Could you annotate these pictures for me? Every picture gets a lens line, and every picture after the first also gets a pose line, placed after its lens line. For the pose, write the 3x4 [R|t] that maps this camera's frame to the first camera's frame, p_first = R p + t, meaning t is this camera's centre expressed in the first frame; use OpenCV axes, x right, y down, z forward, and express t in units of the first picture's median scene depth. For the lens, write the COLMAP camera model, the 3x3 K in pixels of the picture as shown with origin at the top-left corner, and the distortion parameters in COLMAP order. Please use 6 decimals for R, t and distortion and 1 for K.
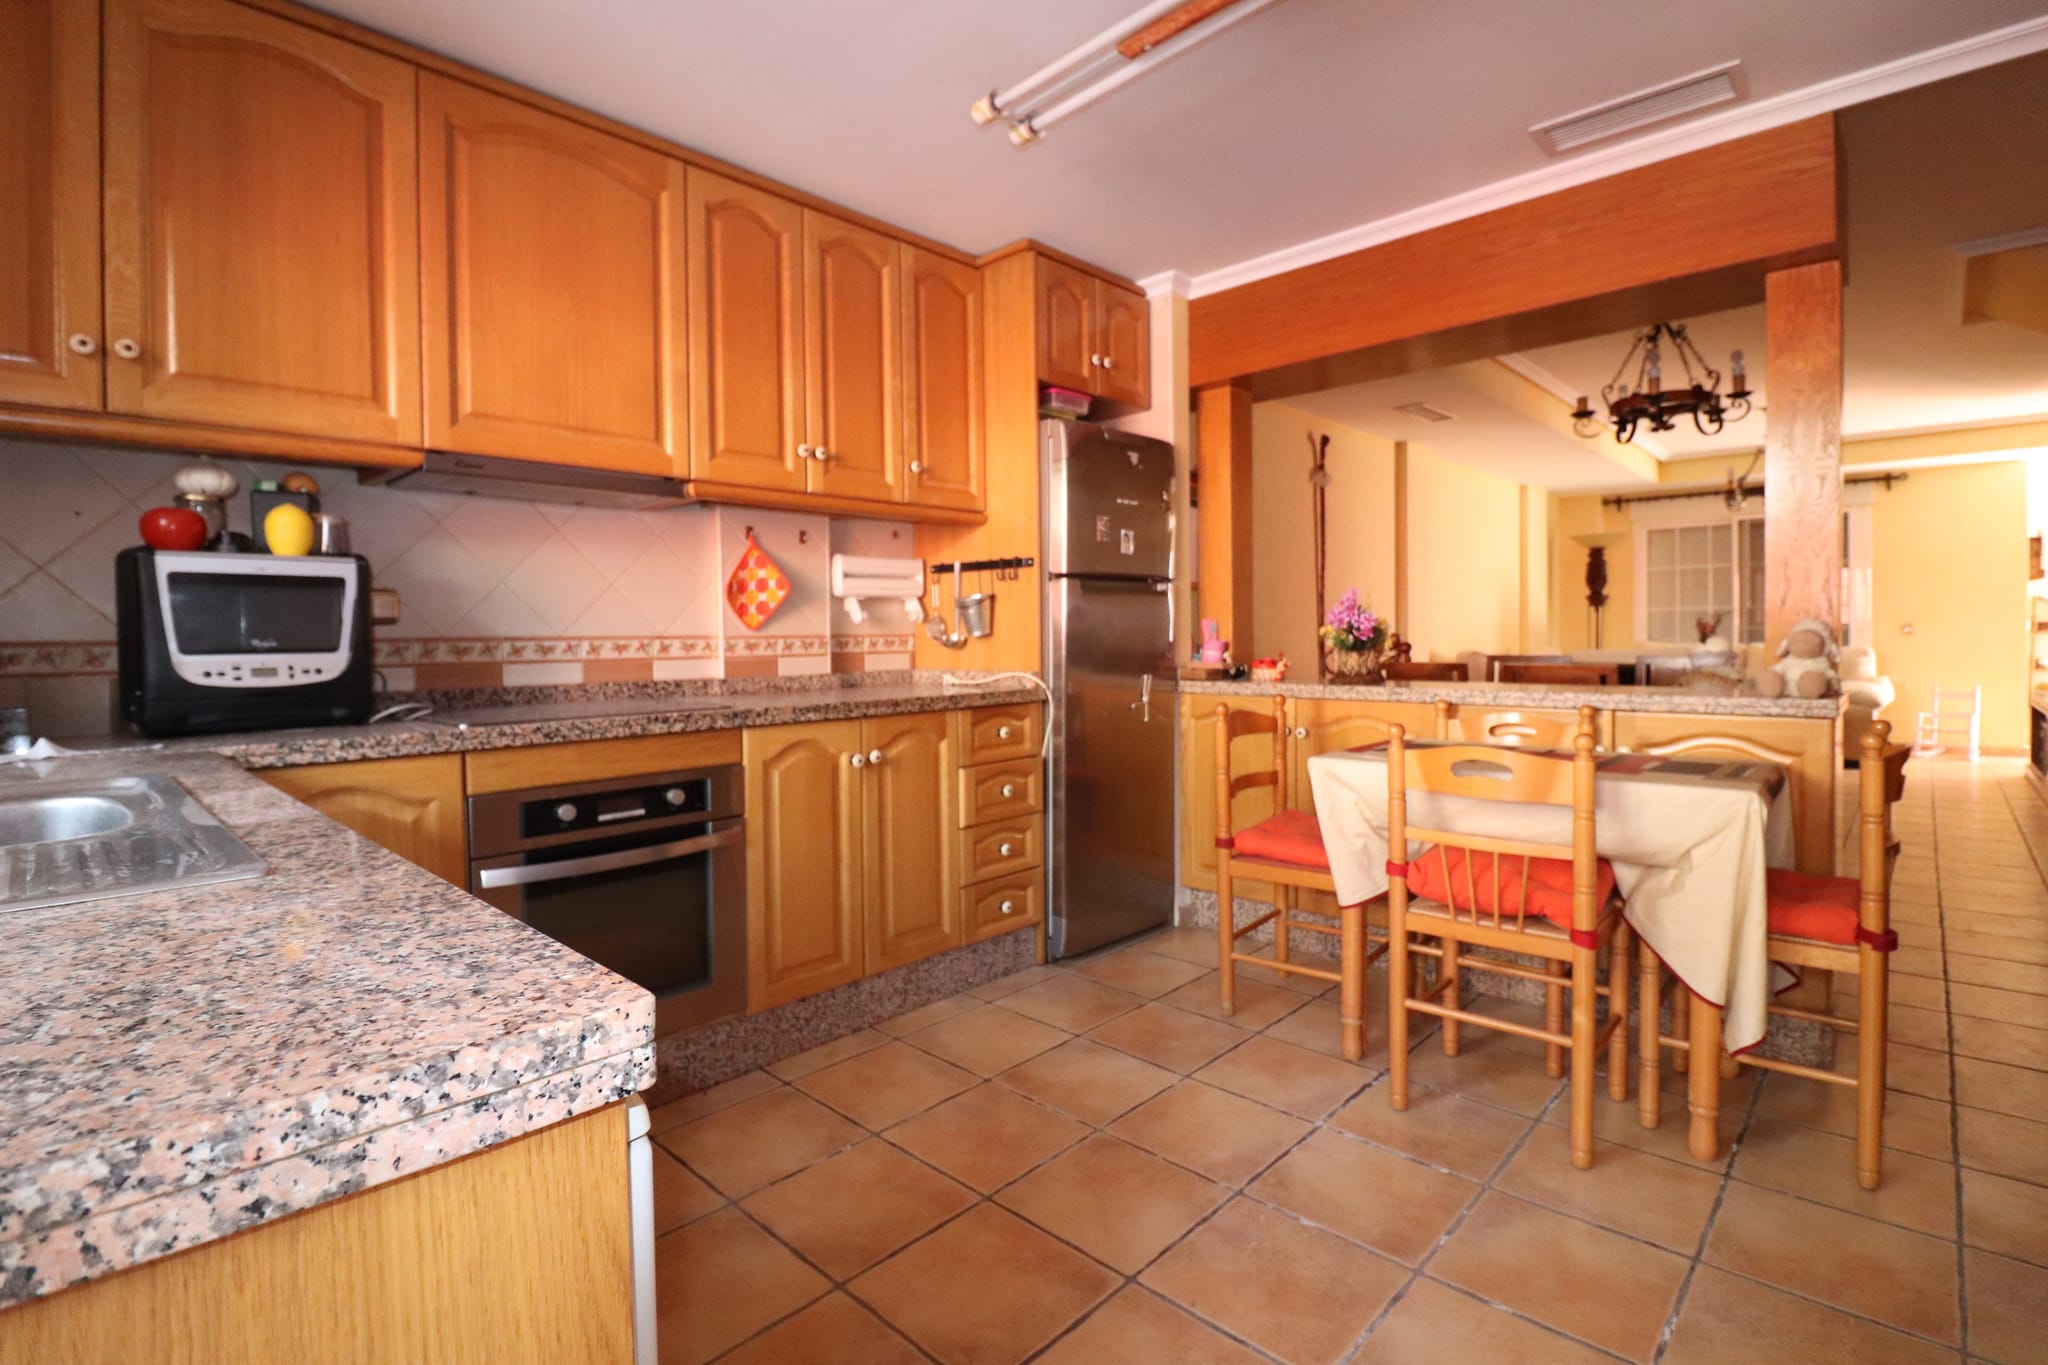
lens RADIAL K [[960.7, 0, 1015.4], [0, 960.7, 665.4], [0, 0, 1]] dist [-0.015813, -0.004378]
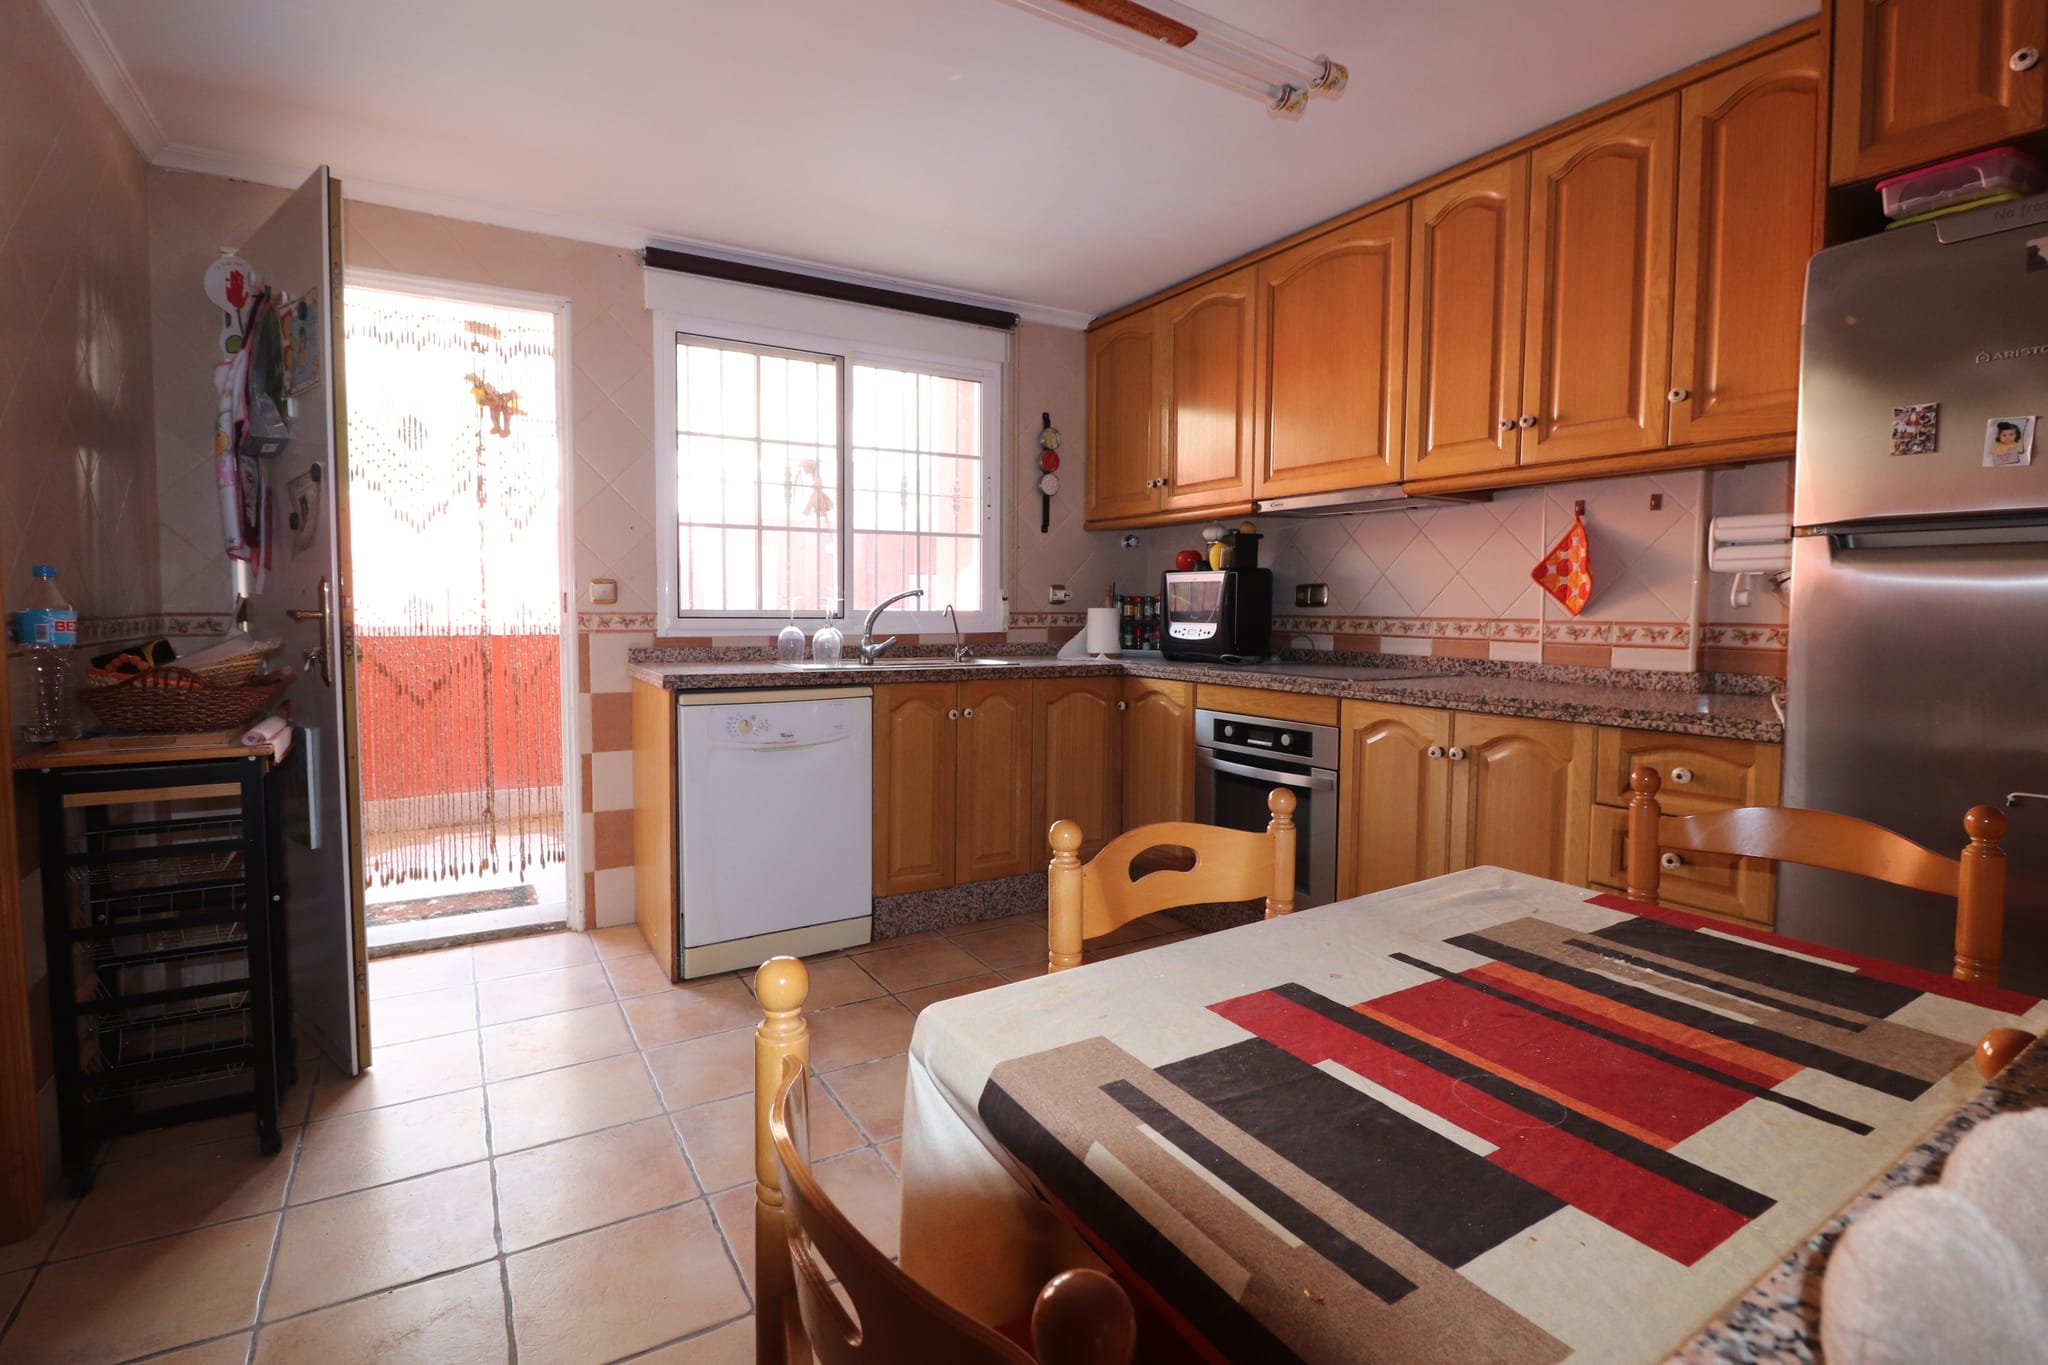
lens RADIAL K [[960.7, 0, 1012.7], [0, 960.7, 668.0], [0, 0, 1]] dist [-0.015813, -0.004378]
pose [[-0.258606, 0.072087, -0.963289, 0.786119], [-0.035252, 0.995843, 0.083987, -0.046273], [0.965339, 0.055677, -0.254990, 0.755134]]
